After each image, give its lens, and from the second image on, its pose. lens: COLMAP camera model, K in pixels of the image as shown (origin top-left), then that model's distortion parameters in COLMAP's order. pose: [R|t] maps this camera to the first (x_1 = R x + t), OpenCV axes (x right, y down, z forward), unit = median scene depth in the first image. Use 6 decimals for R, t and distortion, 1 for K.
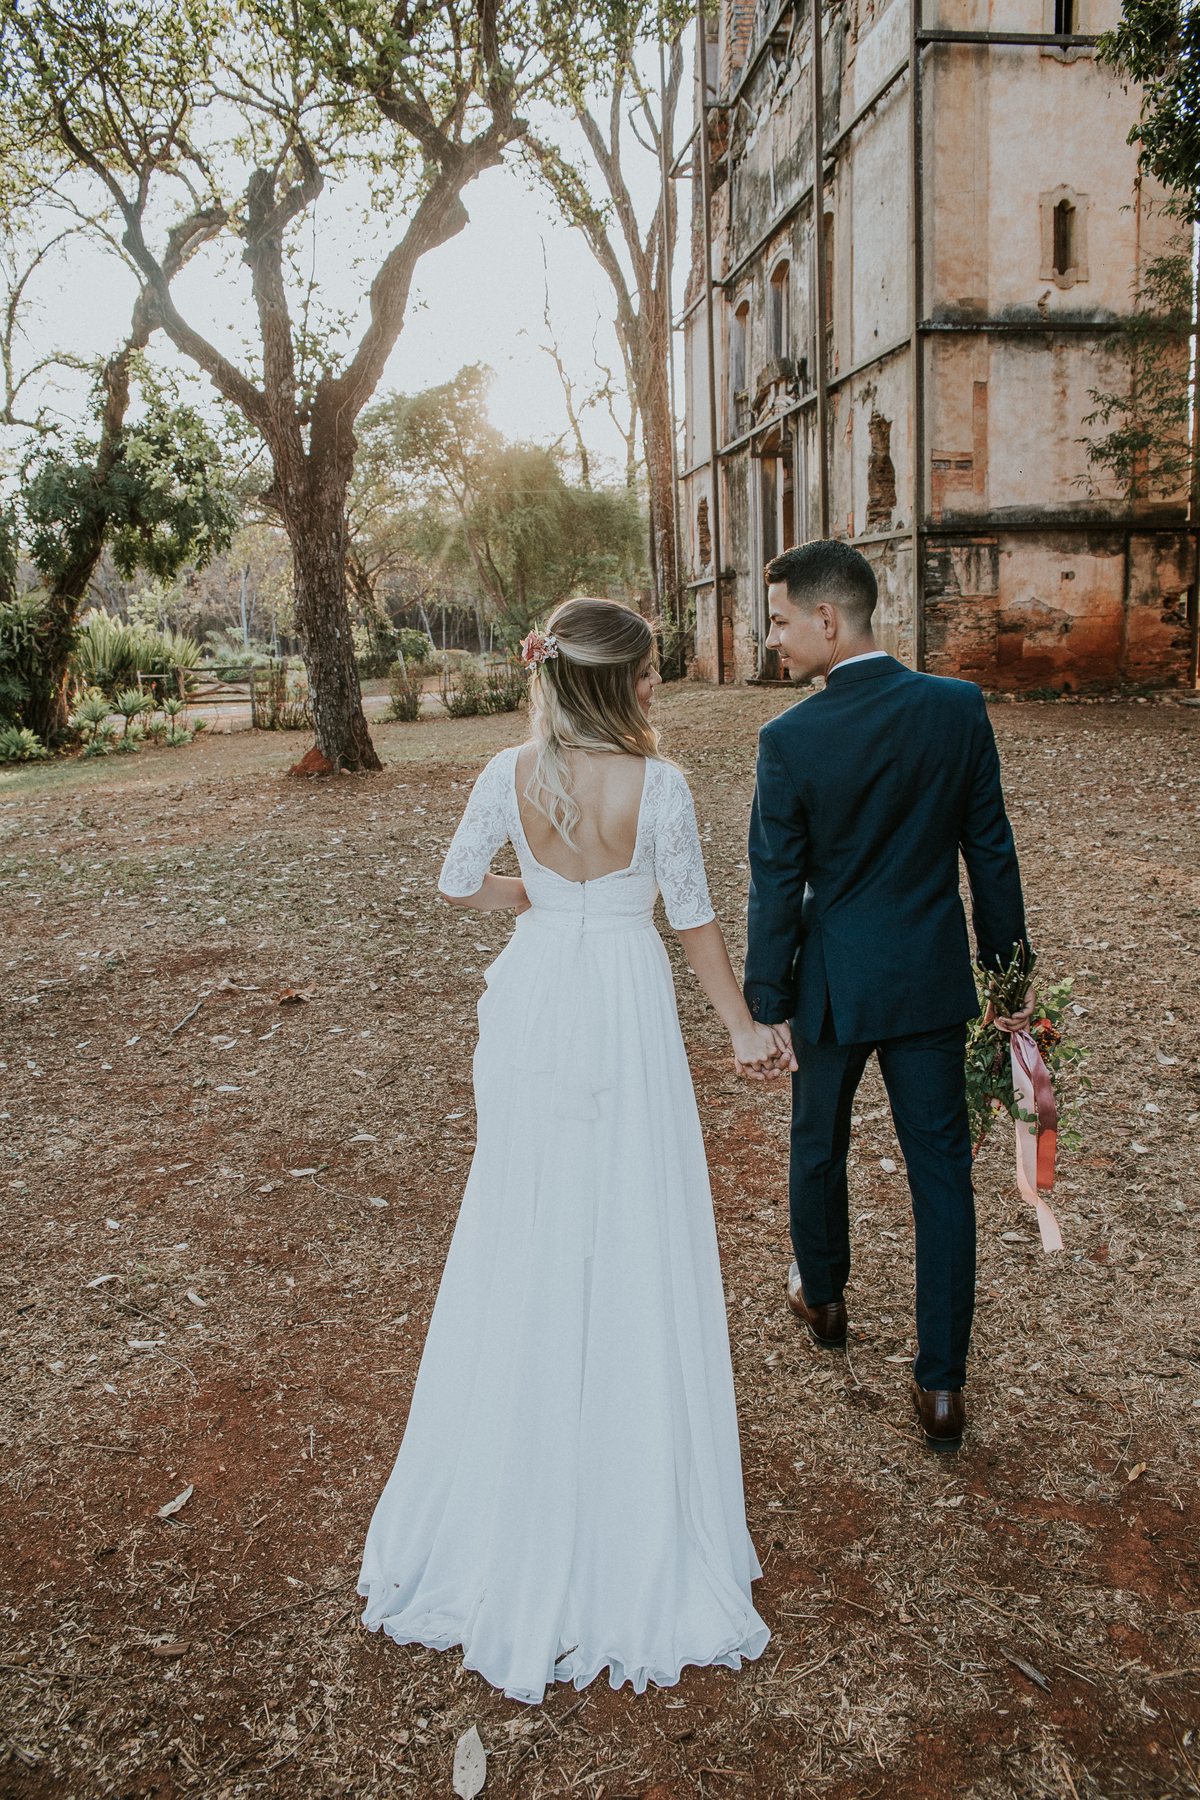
lens RADIAL K [[1308.6, 0, 591.4], [0, 1308.6, 904.8], [0, 0, 1]] dist [-0.116650, 0.091133]
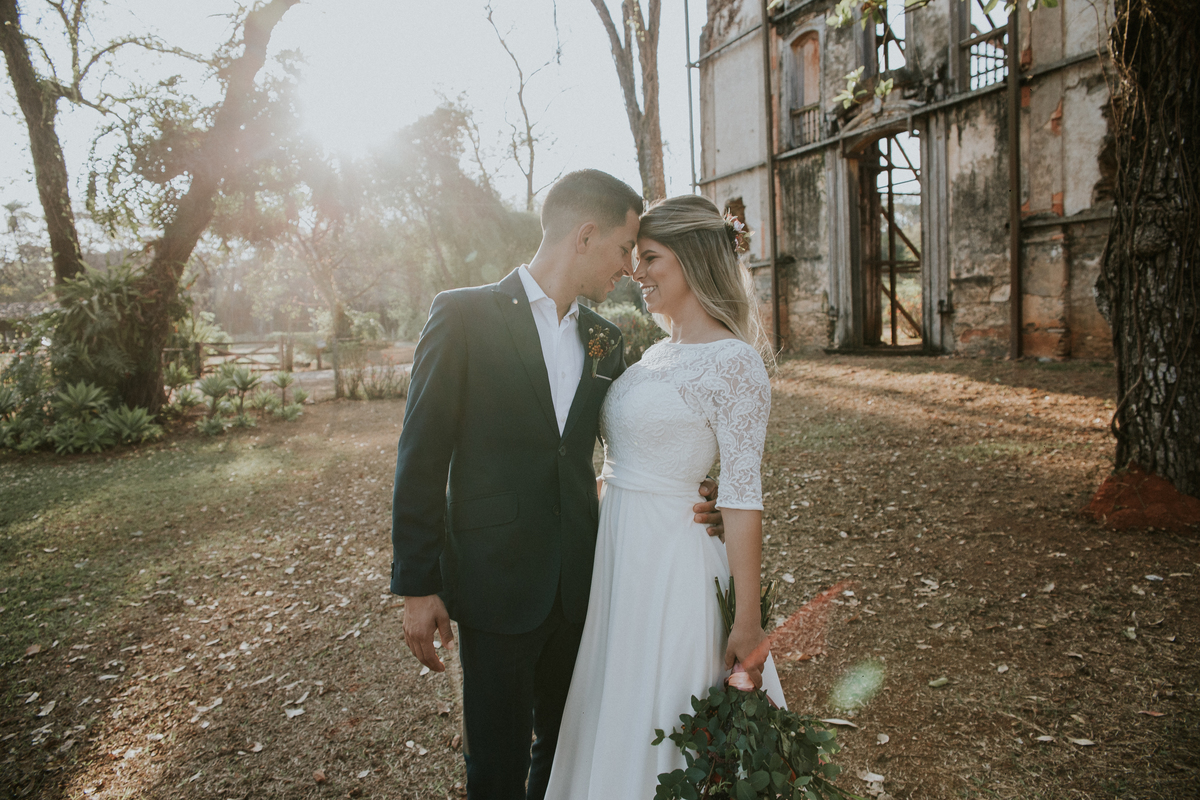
lens RADIAL K [[818.6, 0, 594.8], [0, 818.6, 387.6], [0, 0, 1]] dist [-0.117087, 0.090902]
pose [[0.966404, -0.018660, 0.256349, -0.286908], [0.050688, 0.991611, -0.118908, -0.071554], [-0.251979, 0.127907, 0.959243, 0.409381]]
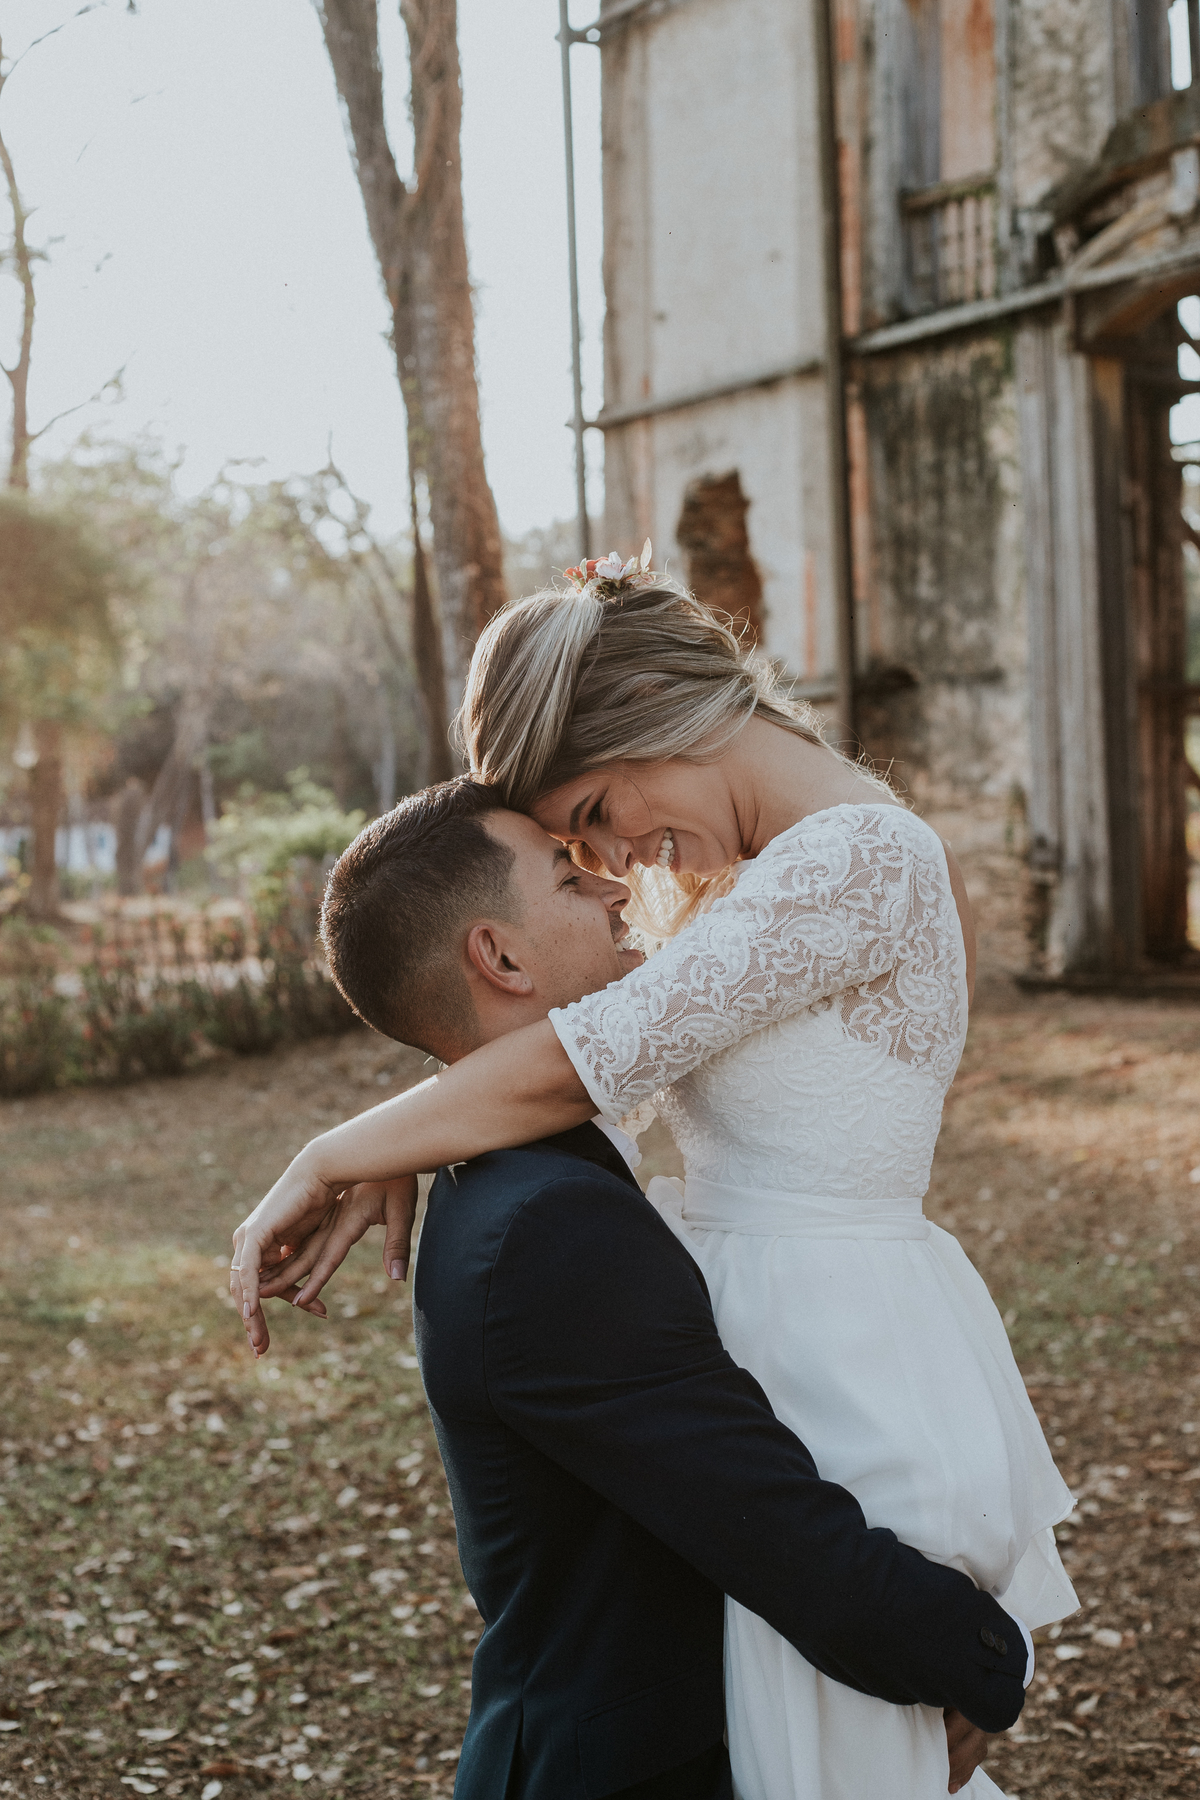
lens RADIAL K [[2655.7, 0, 603.7], [0, 2655.7, 910.0], [0, 0, 1]] dist [-0.086318, -0.115754]
pose [[0.919620, -0.001796, 0.392805, -0.287766], [0.072579, 0.983549, -0.165423, -0.089780], [-0.386045, 0.180635, 0.904621, 0.440854]]
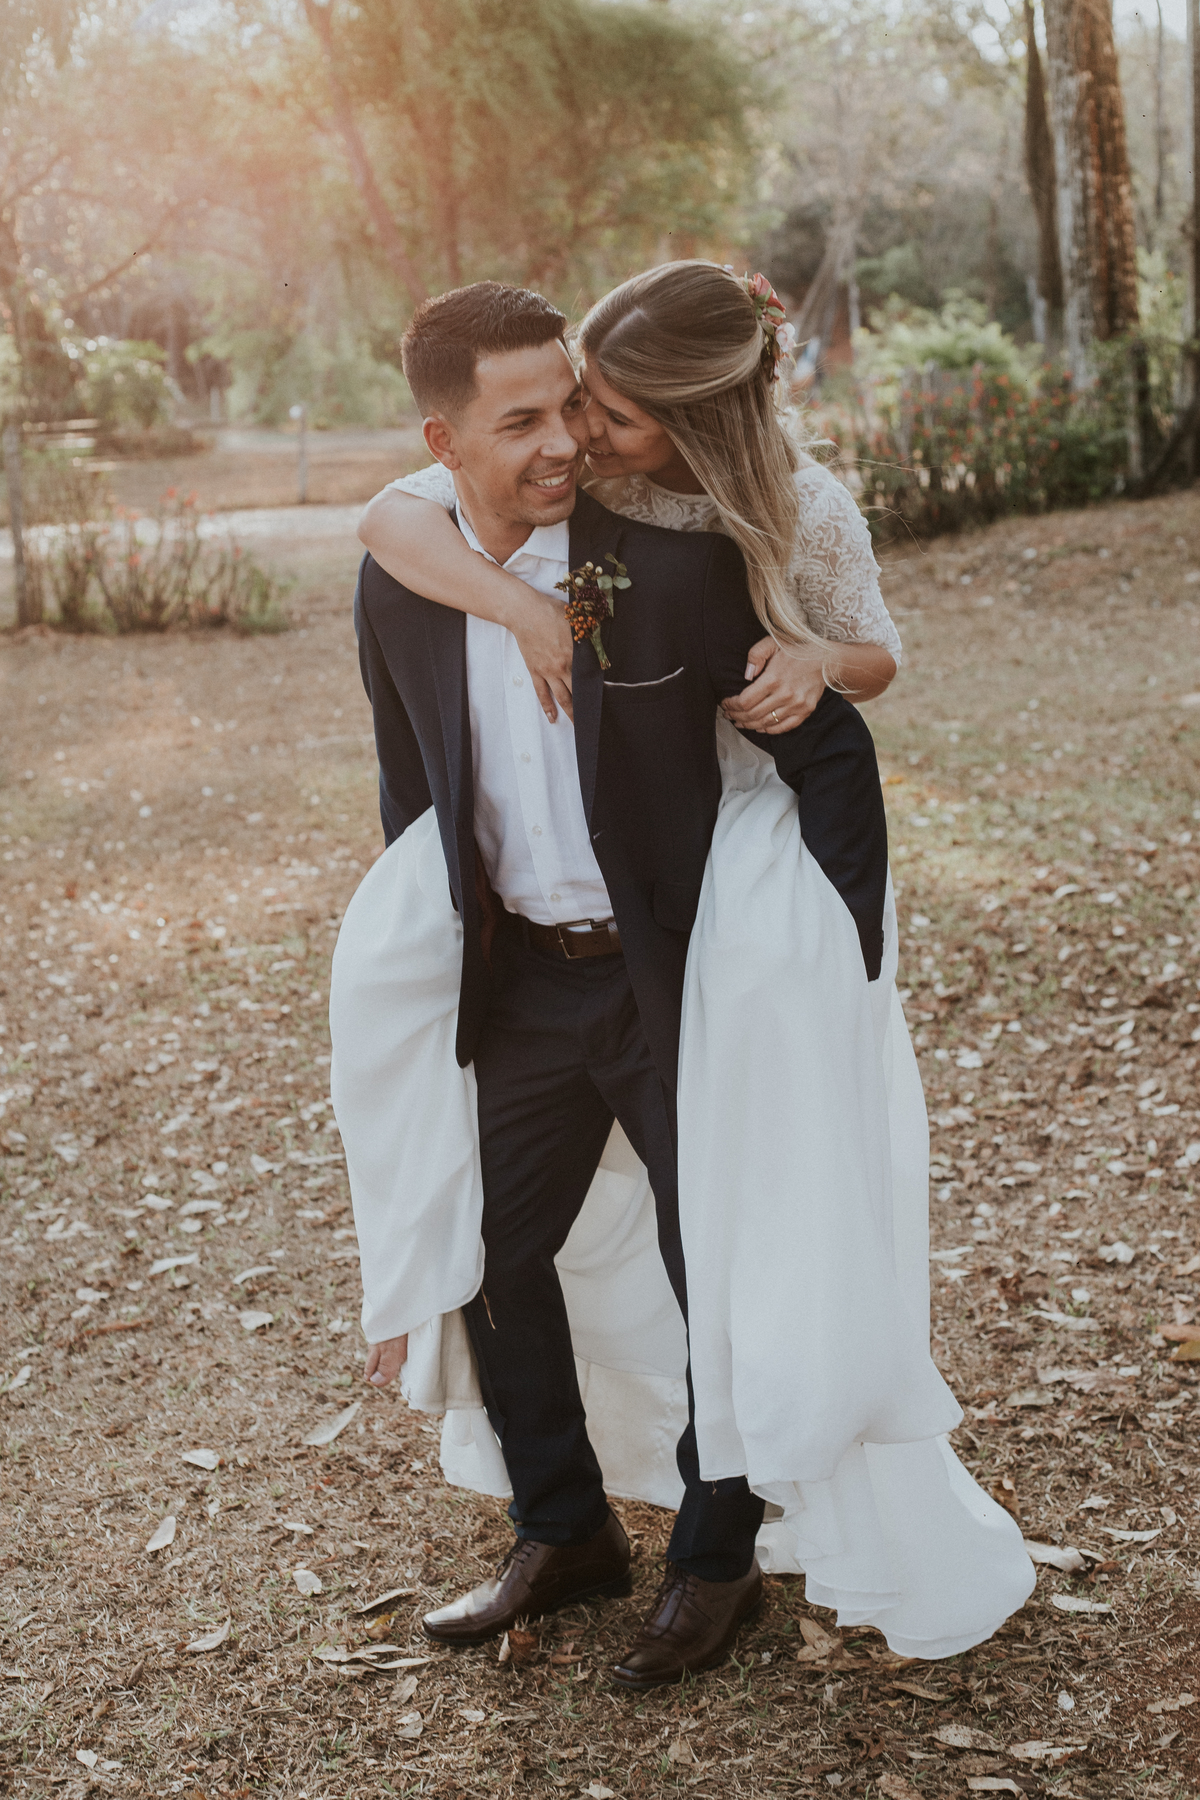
lens RADIAL K [[2655.7, 0, 603.7], [0, 2655.7, 910.0], [0, 0, 1]] dist [-0.086318, -0.115754]
pose [[0.987597, -0.024501, 0.155086, -0.277755], [0.024569, 0.999697, 0.001474, -0.077792], [-0.155075, 0.002355, 0.987900, 0.398889]]
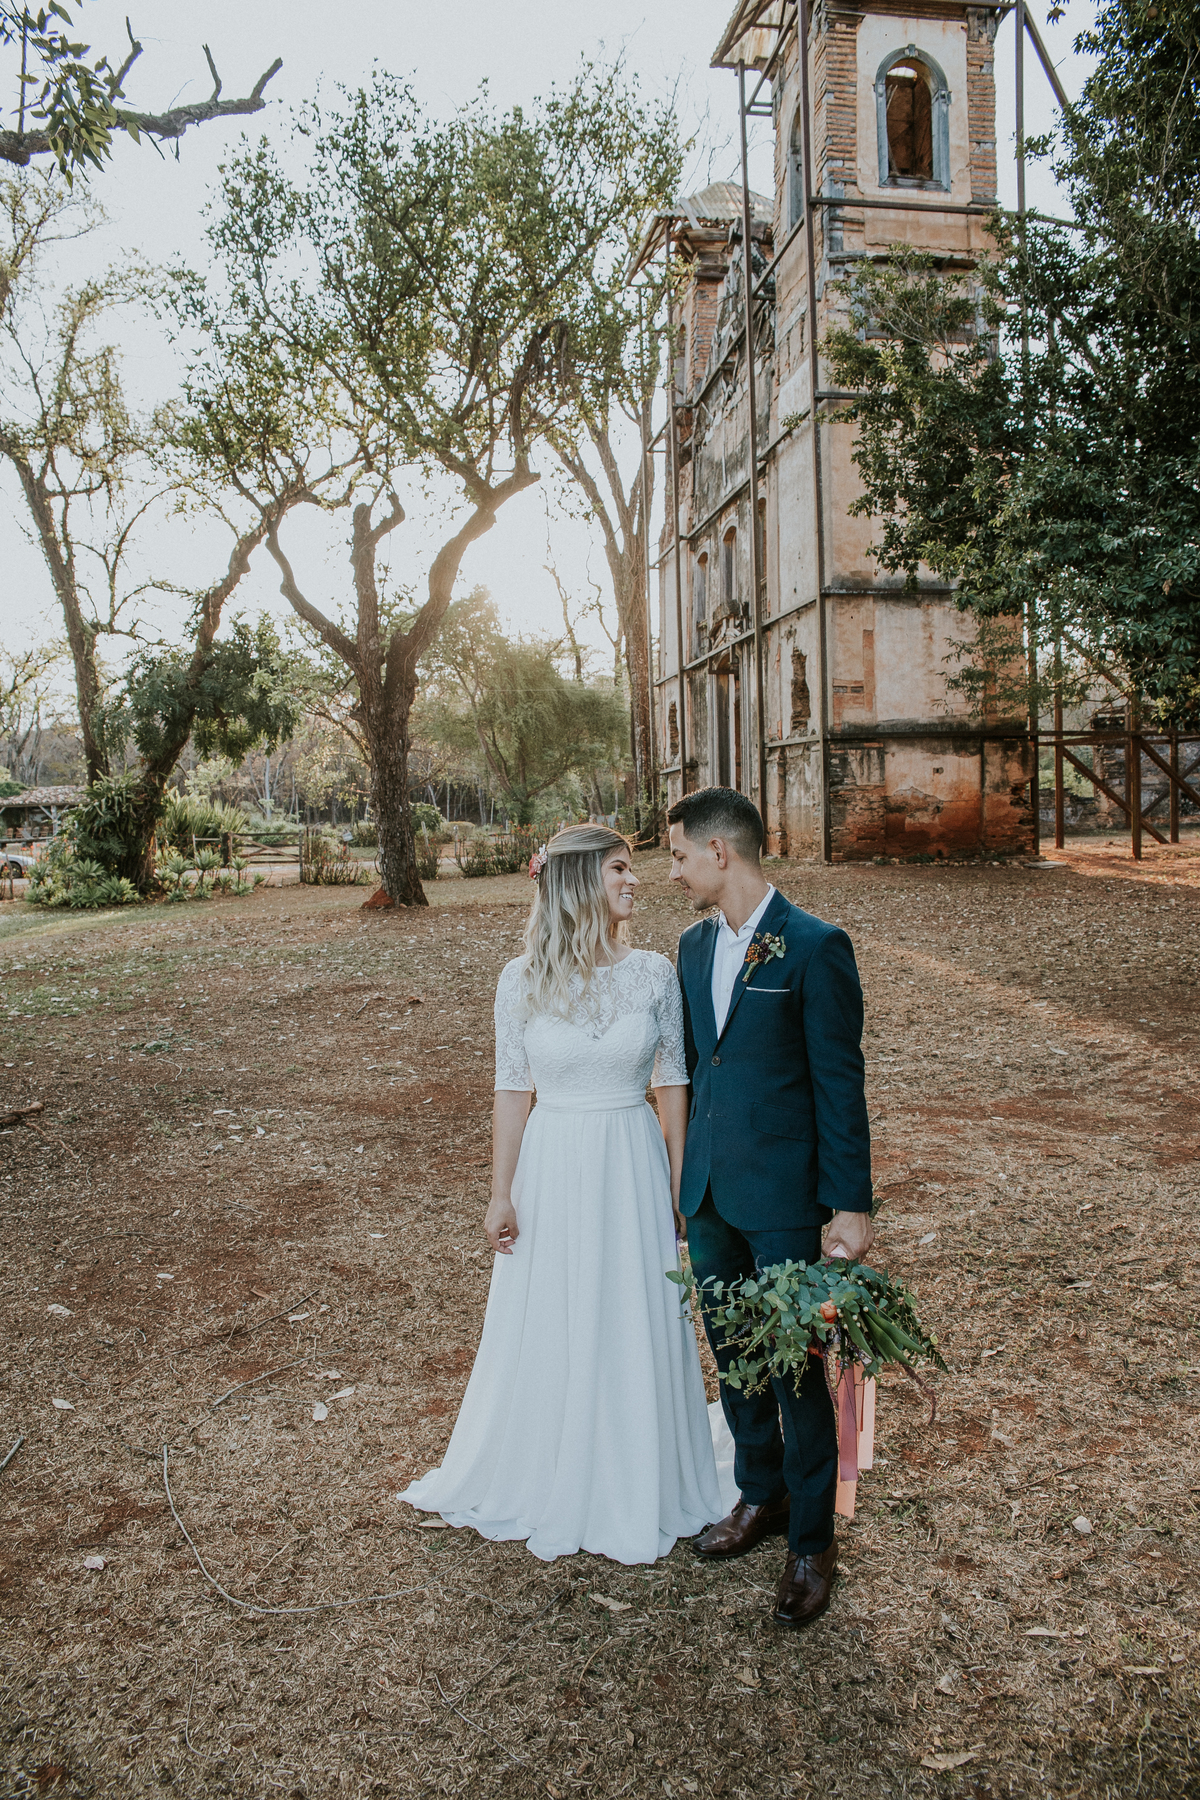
lens RADIAL K [[1250.0, 0, 591.5], [0, 1250.0, 897.9], [0, 0, 1]] dist [-0.110410, 0.000045]
pose [[0.999904, 0.011859, 0.007109, 0.002976], [-0.010806, 0.991020, -0.133277, 0.036660], [-0.008625, 0.133188, 0.991053, -0.187014]]
